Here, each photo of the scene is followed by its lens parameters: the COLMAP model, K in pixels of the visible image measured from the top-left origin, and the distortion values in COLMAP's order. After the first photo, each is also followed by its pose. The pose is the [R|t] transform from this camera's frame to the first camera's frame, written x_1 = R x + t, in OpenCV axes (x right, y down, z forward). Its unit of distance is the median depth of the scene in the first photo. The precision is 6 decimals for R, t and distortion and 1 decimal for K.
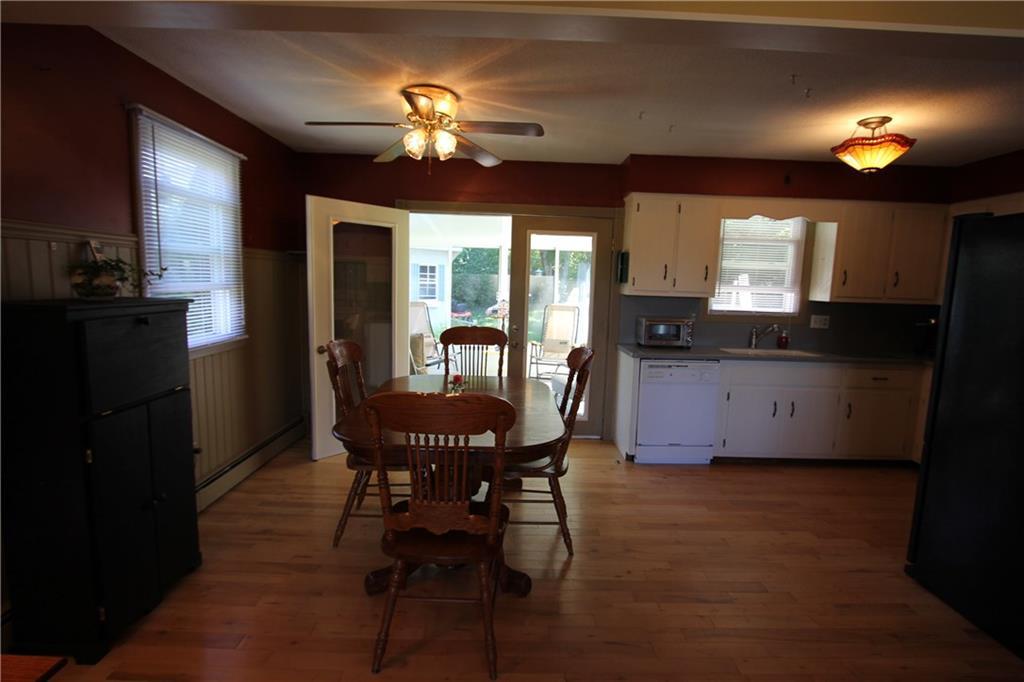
lens RADIAL K [[507.6, 0, 514.0], [0, 507.6, 337.7], [0, 0, 1]] dist [-0.005771, -0.000684]
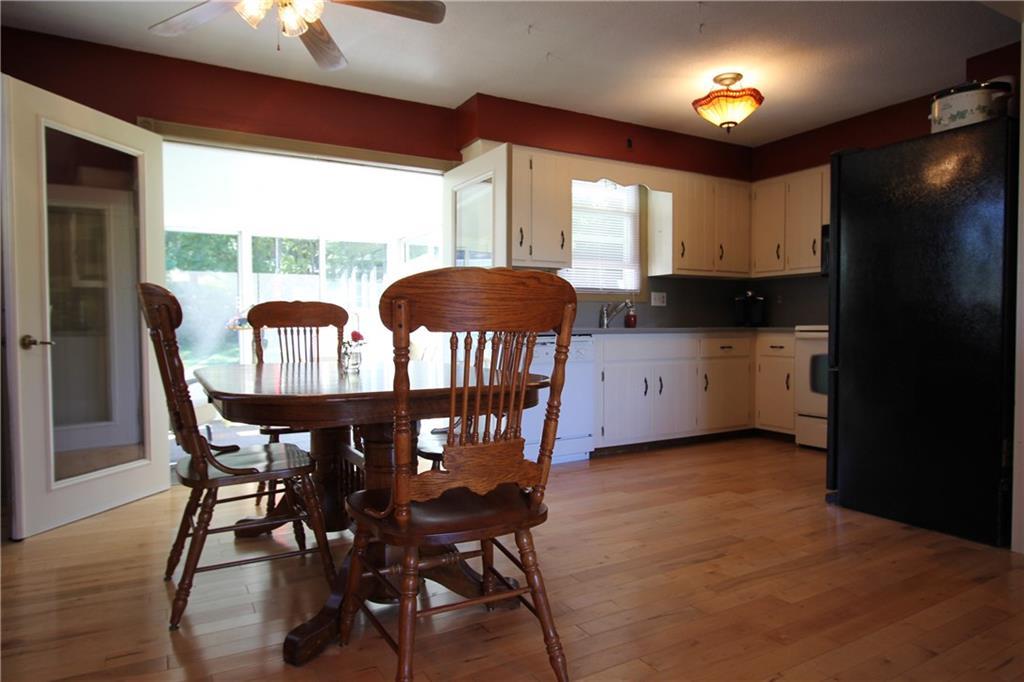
lens RADIAL K [[640.1, 0, 513.6], [0, 640.1, 344.7], [0, 0, 1]] dist [-0.006269, 0.003935]
pose [[0.874004, -0.045432, 0.483790, -0.244696], [0.085677, 0.994429, -0.061398, 0.116267], [-0.478305, 0.095112, 0.873028, 0.102900]]
